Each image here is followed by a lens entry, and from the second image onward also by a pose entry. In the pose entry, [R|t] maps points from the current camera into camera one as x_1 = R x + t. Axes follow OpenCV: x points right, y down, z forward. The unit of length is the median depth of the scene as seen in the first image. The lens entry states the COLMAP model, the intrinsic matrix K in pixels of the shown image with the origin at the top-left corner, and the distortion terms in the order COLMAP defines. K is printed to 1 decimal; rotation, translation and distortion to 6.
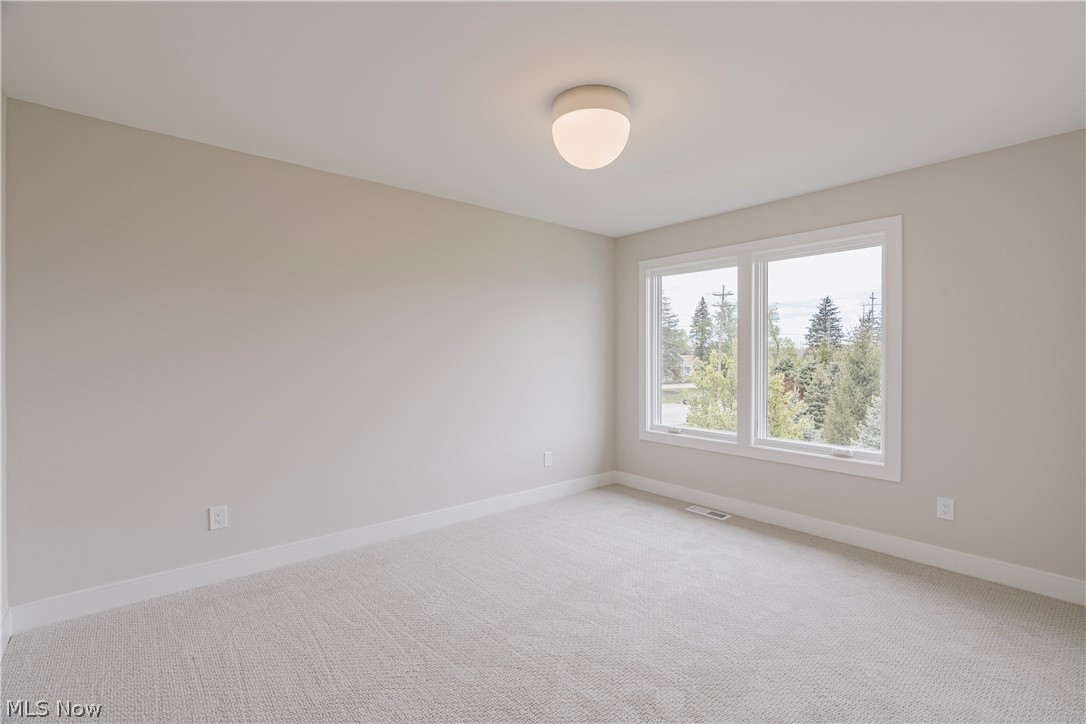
lens RADIAL K [[496.9, 0, 539.6], [0, 496.9, 359.8], [0, 0, 1]] dist [0.002779, 0.000112]
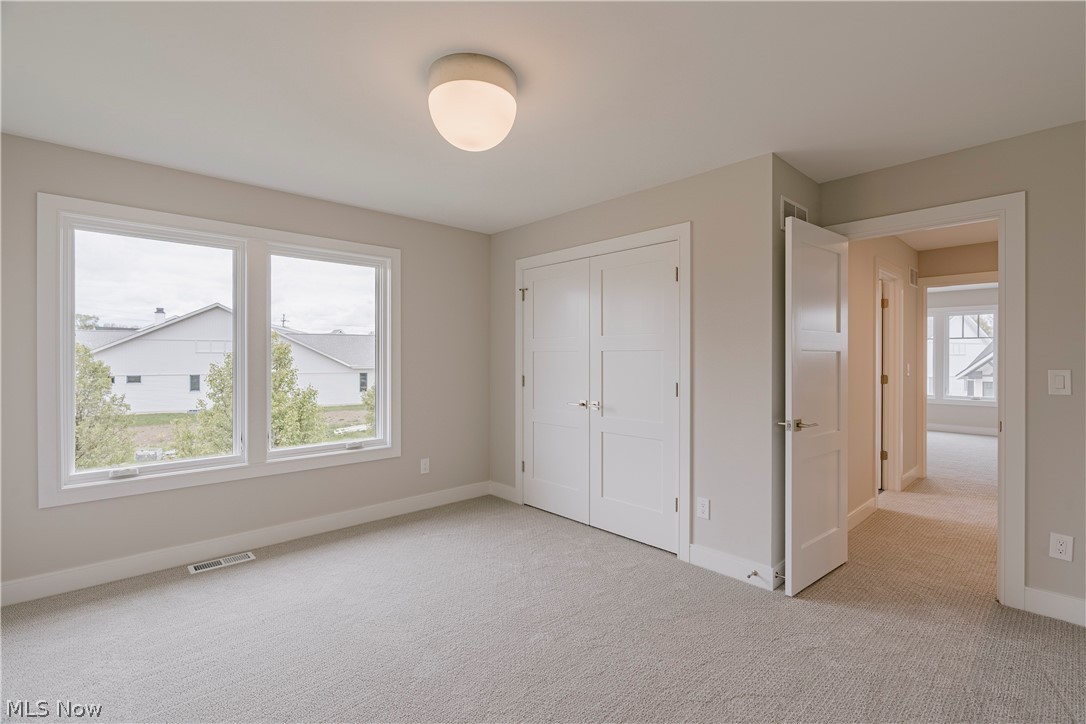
lens RADIAL K [[496.9, 0, 542.6], [0, 496.9, 361.2], [0, 0, 1]] dist [0.002779, 0.000112]
pose [[-0.038039, -0.008129, 0.999243, -0.433533], [0.010746, 0.999906, 0.008543, -0.006036], [-0.999218, 0.011062, -0.037948, 0.511112]]
